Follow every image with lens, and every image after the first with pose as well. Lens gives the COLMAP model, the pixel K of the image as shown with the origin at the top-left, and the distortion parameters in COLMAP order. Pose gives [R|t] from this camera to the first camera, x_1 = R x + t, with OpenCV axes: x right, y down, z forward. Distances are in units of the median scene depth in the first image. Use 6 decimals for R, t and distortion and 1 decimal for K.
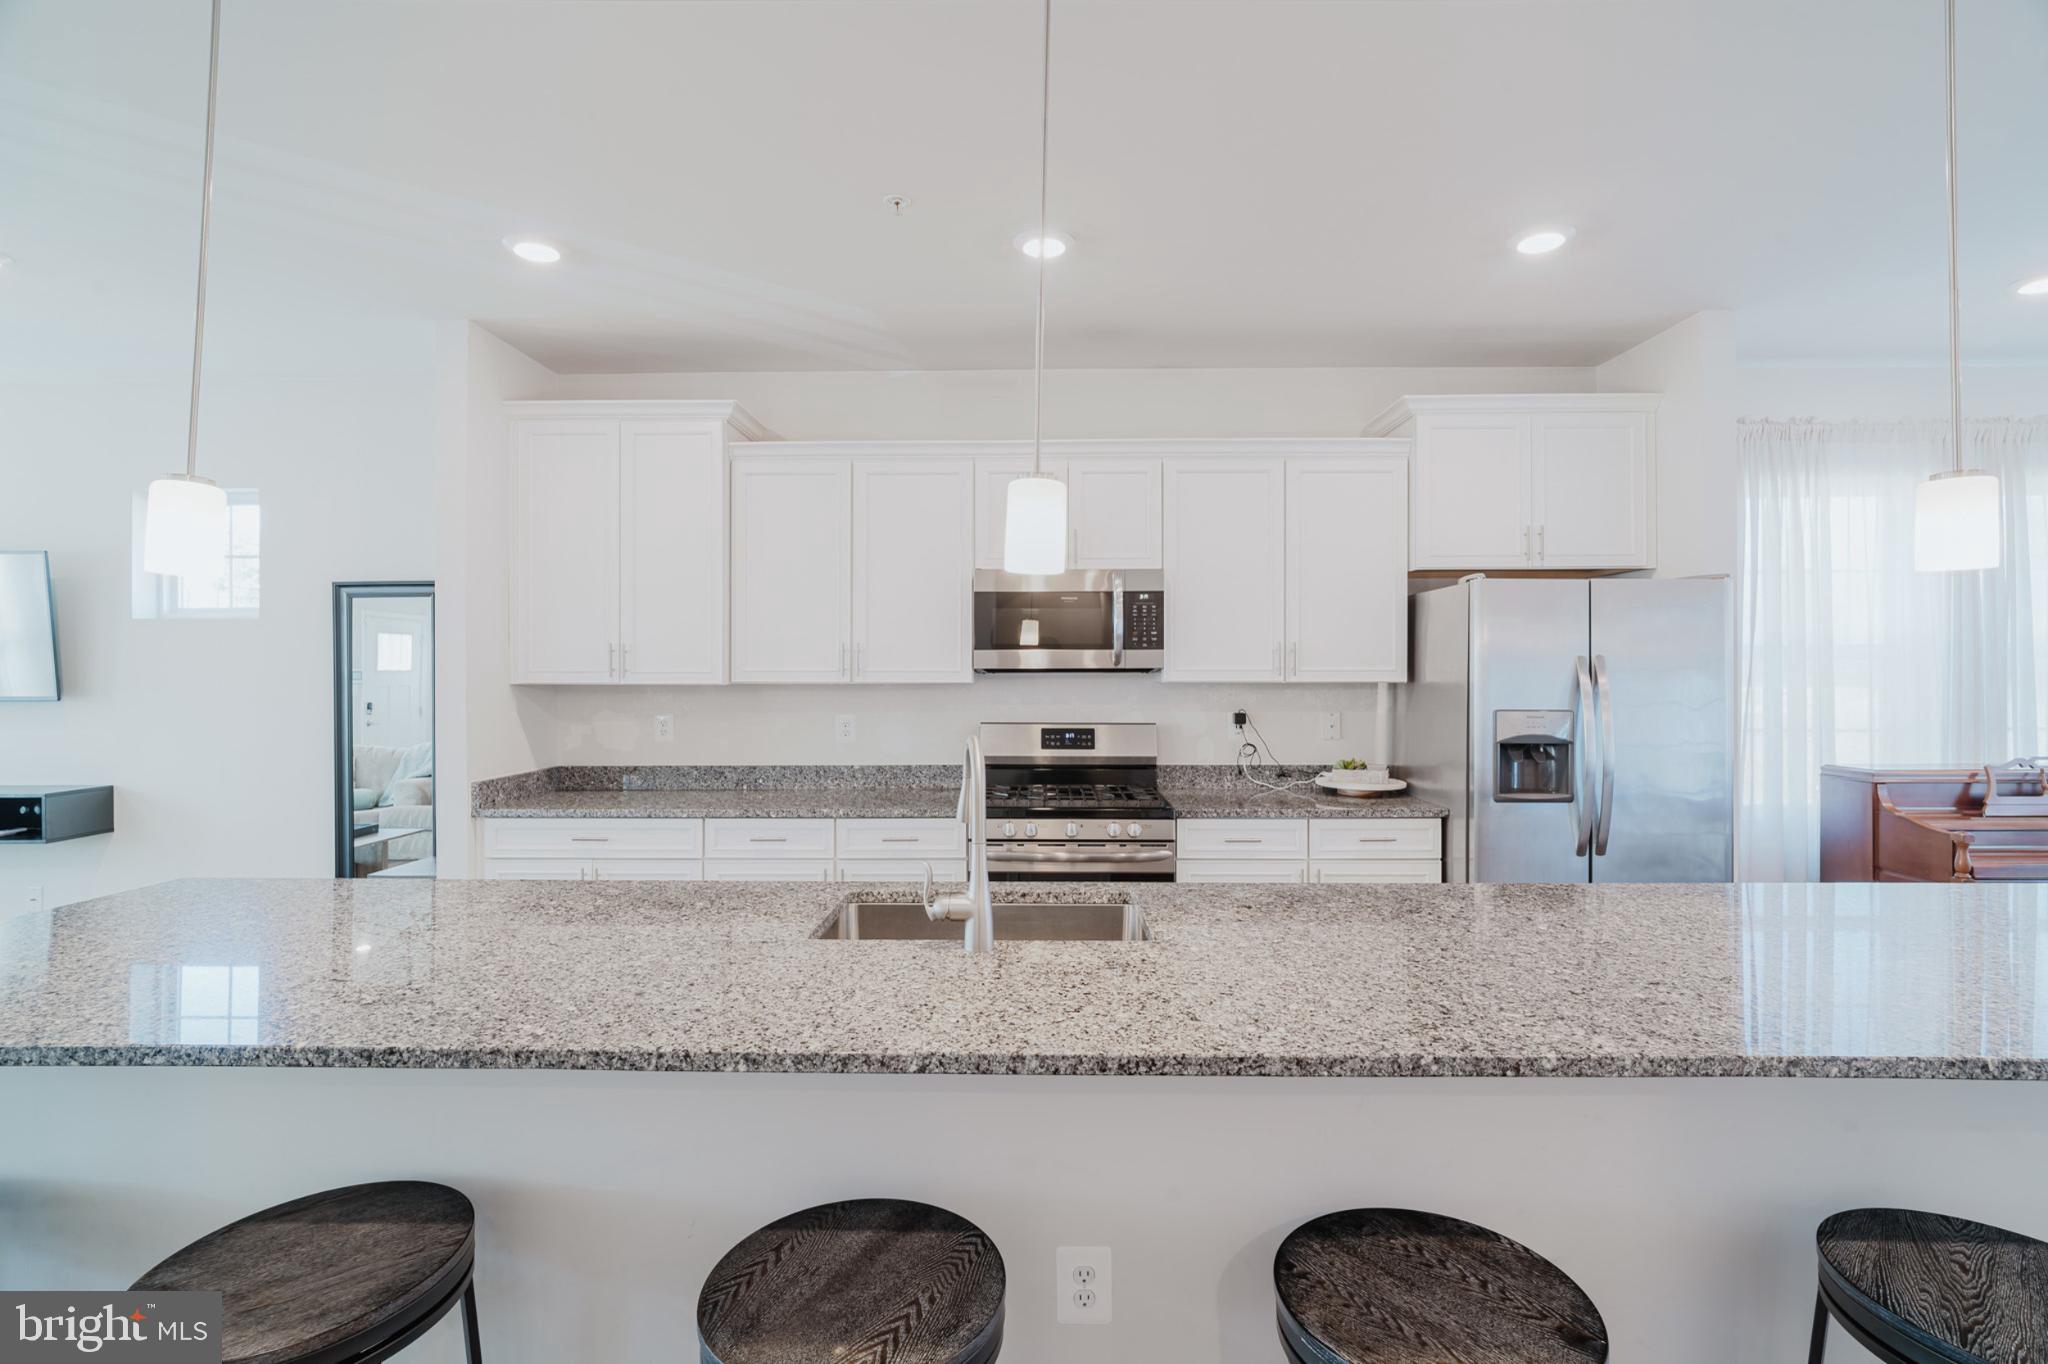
lens RADIAL K [[951.8, 0, 1026.0], [0, 951.8, 674.7], [0, 0, 1]] dist [-0.019447, 0.010044]
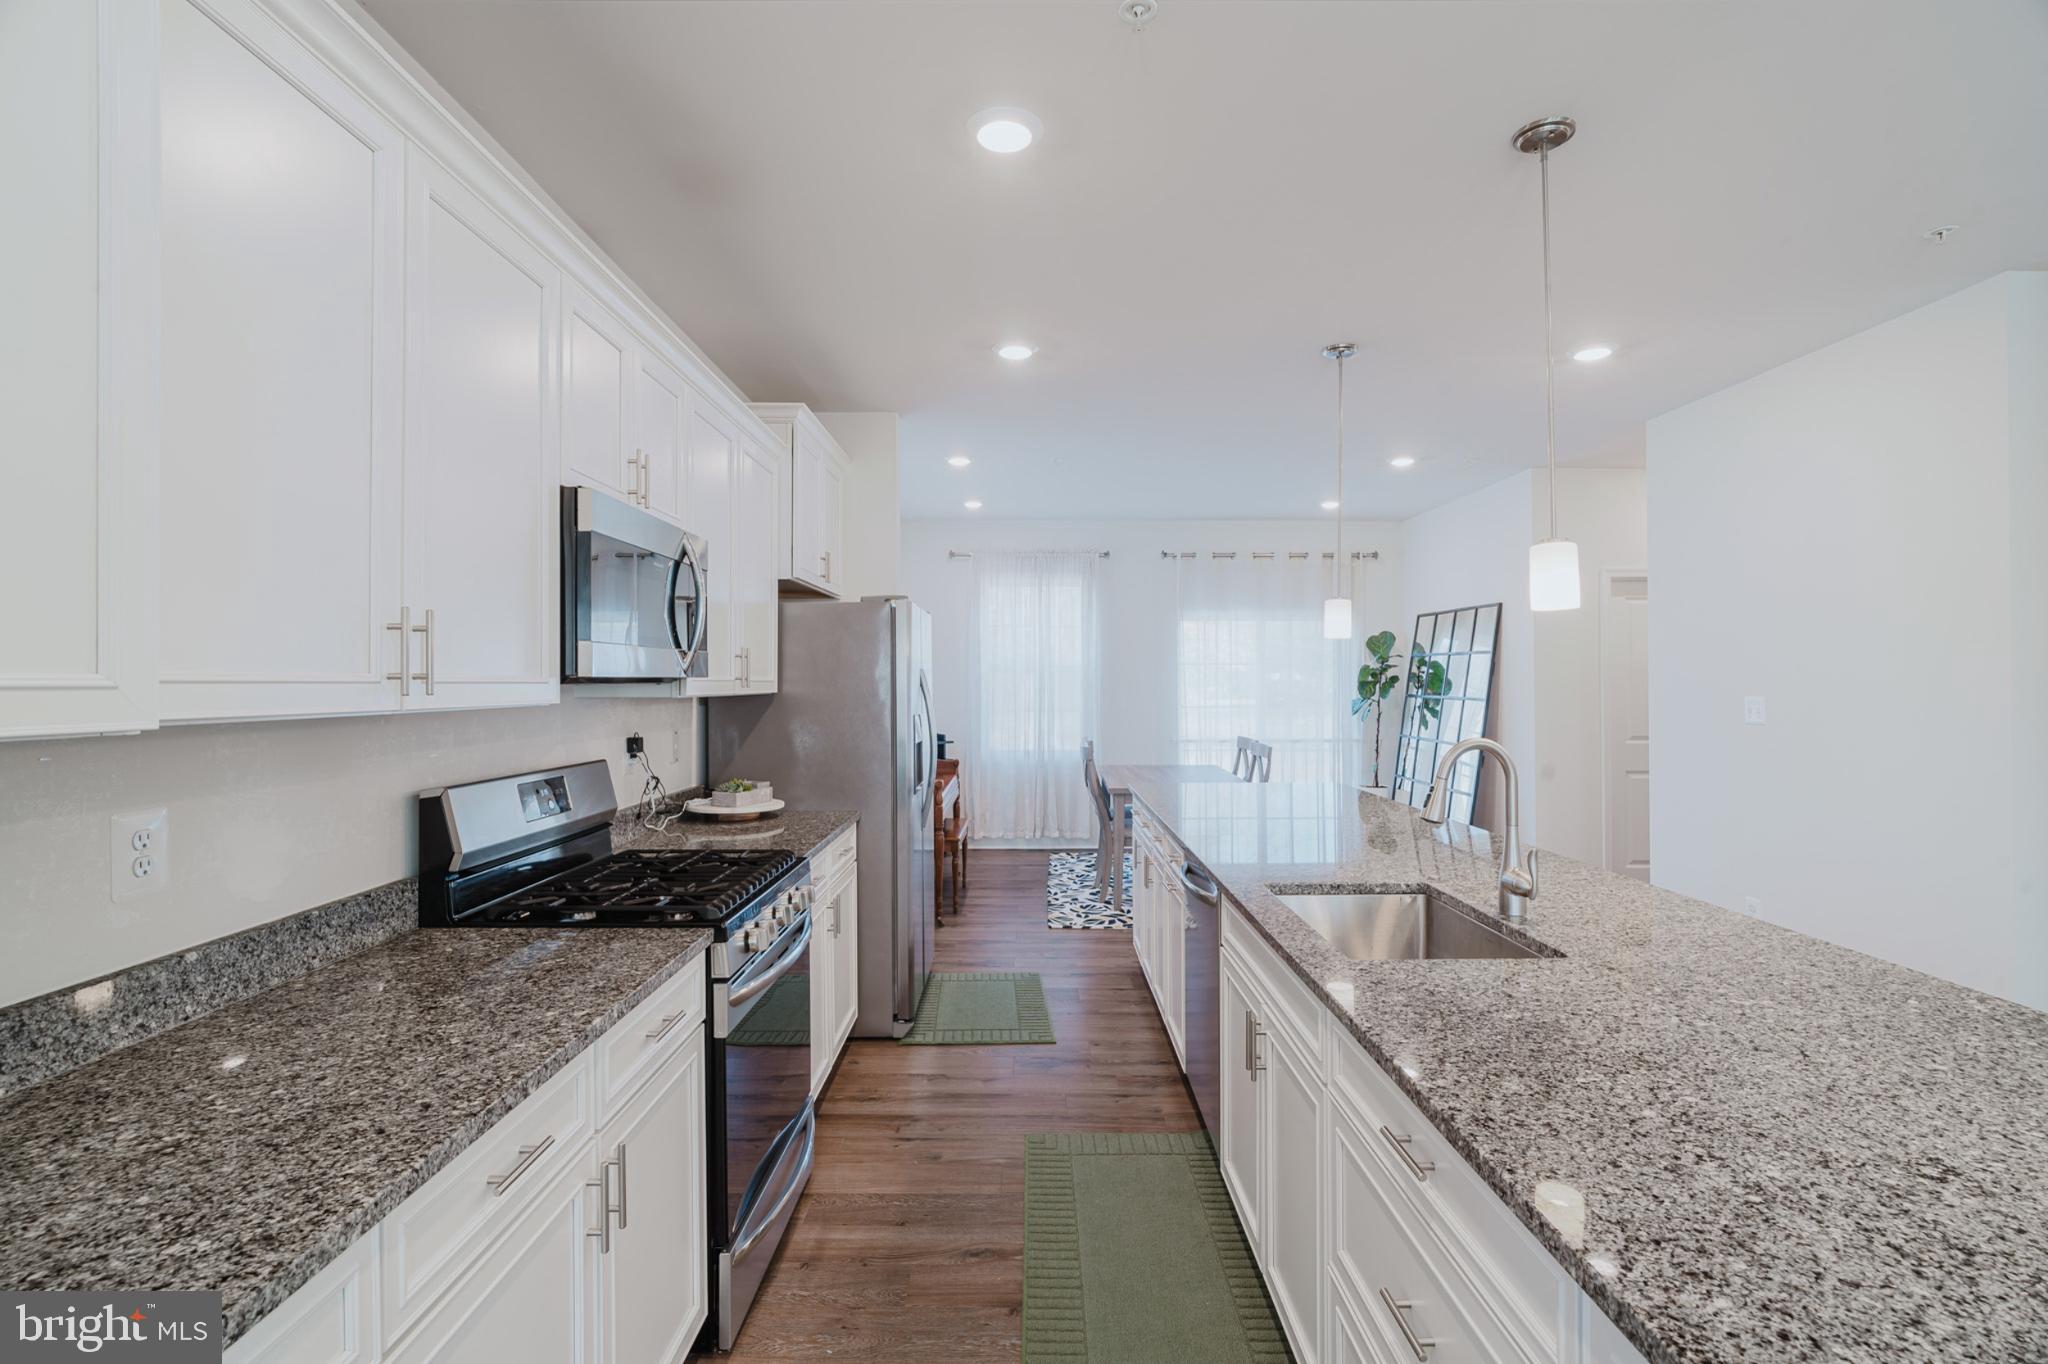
lens RADIAL K [[951.8, 0, 1026.0], [0, 951.8, 673.6], [0, 0, 1]] dist [-0.019447, 0.010044]
pose [[-0.014442, 0.008917, 0.999856, -0.580955], [0.004828, 0.999949, -0.008848, -0.002394], [-0.999884, 0.004699, -0.014484, 0.766539]]
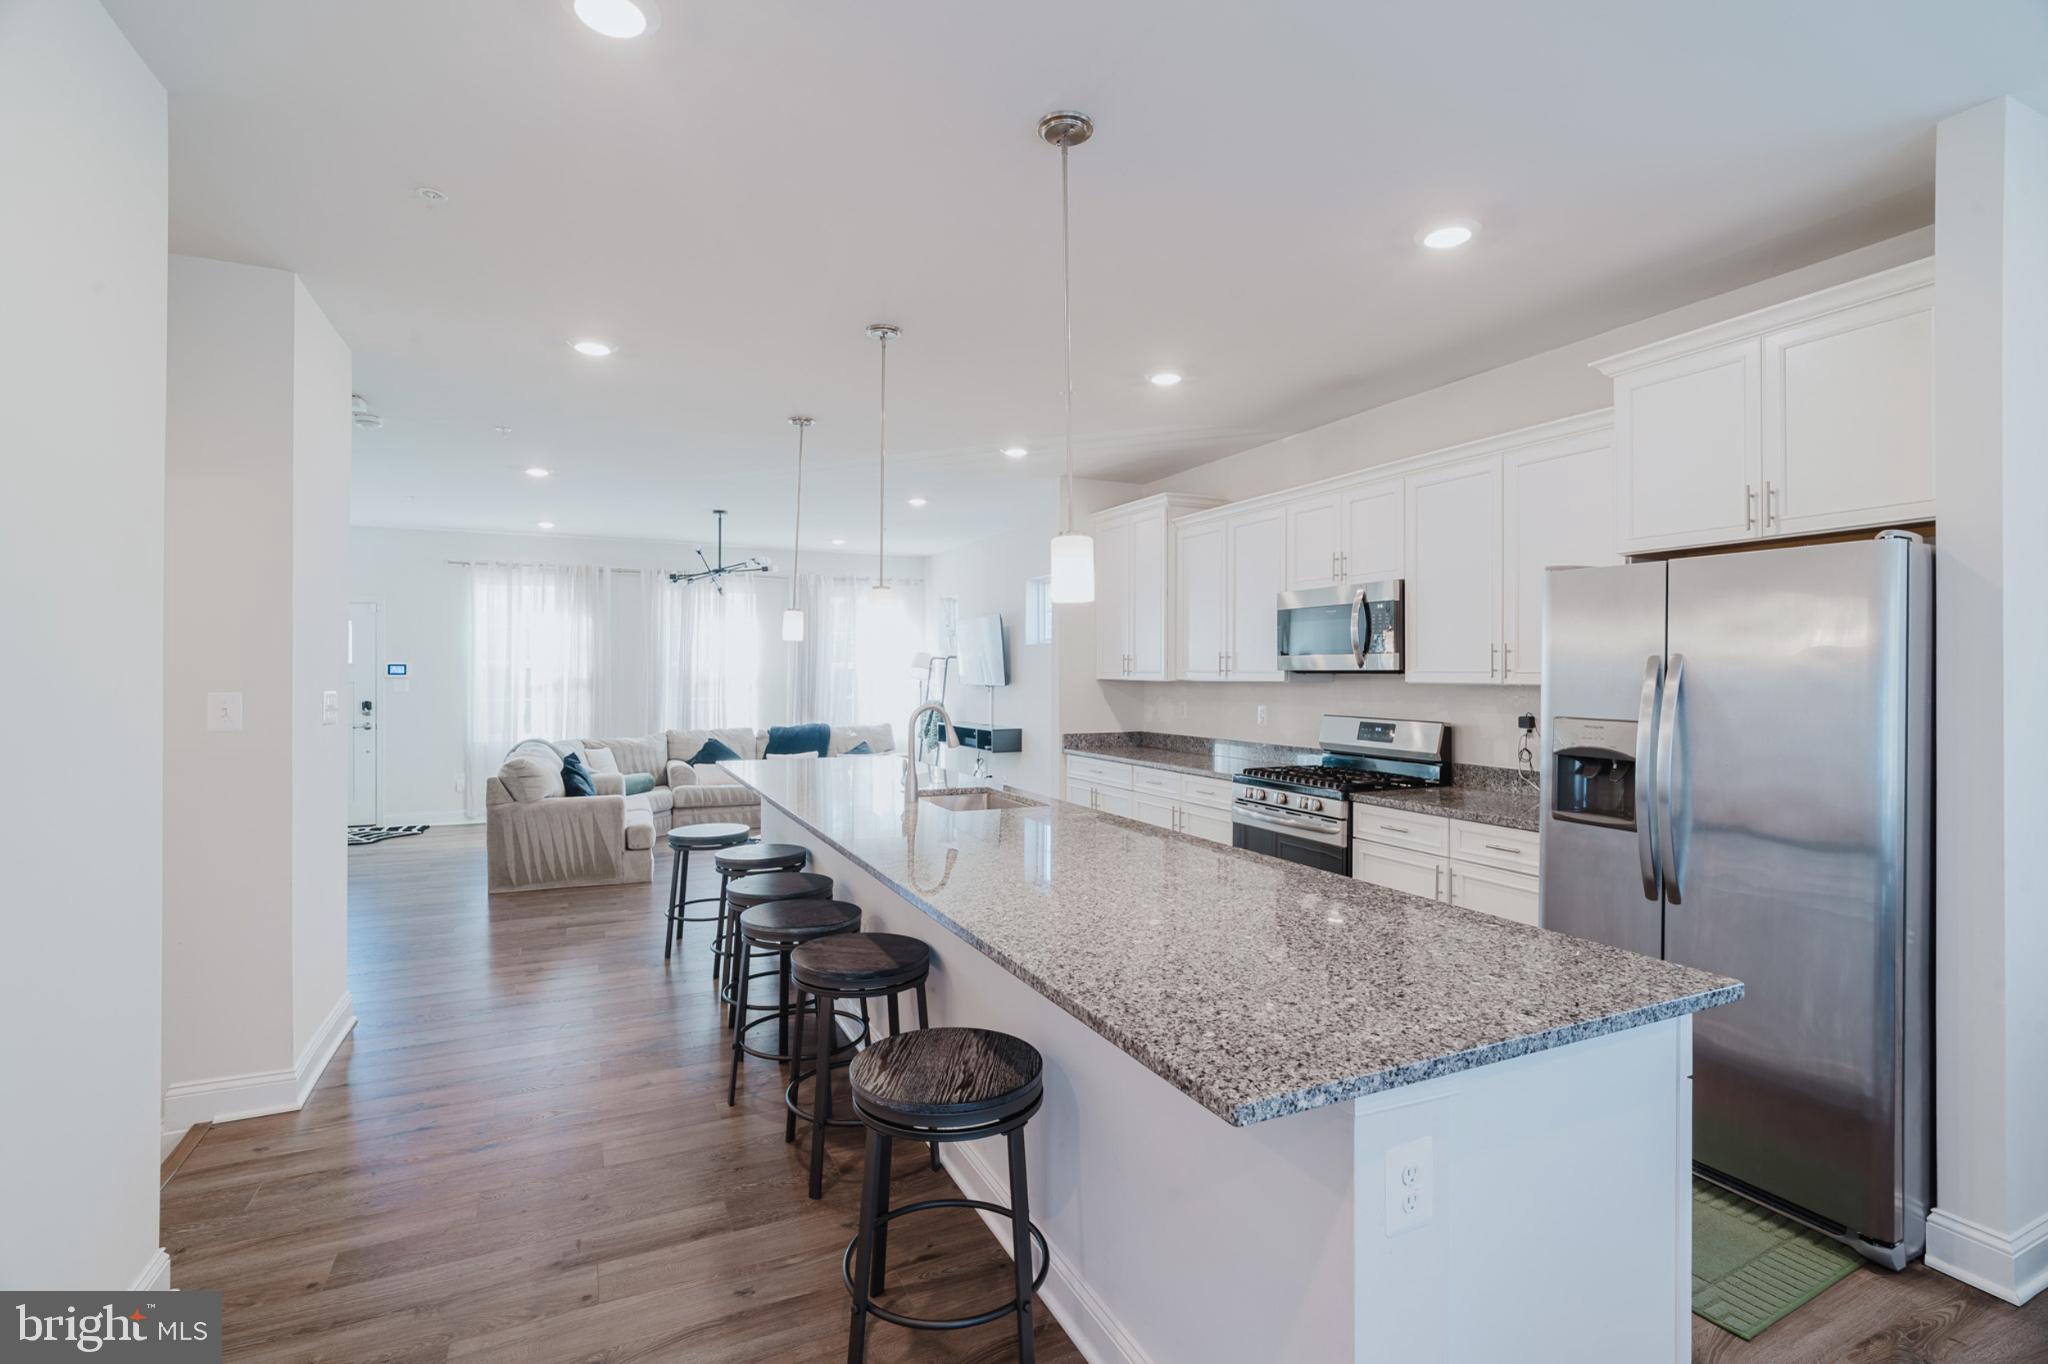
lens RADIAL K [[951.8, 0, 1027.8], [0, 951.8, 673.0], [0, 0, 1]] dist [-0.019447, 0.010044]
pose [[0.444003, 0.002568, -0.896022, 0.940192], [-0.004111, 0.999991, 0.000829, -0.002591], [0.896016, 0.003316, 0.444009, 0.132141]]
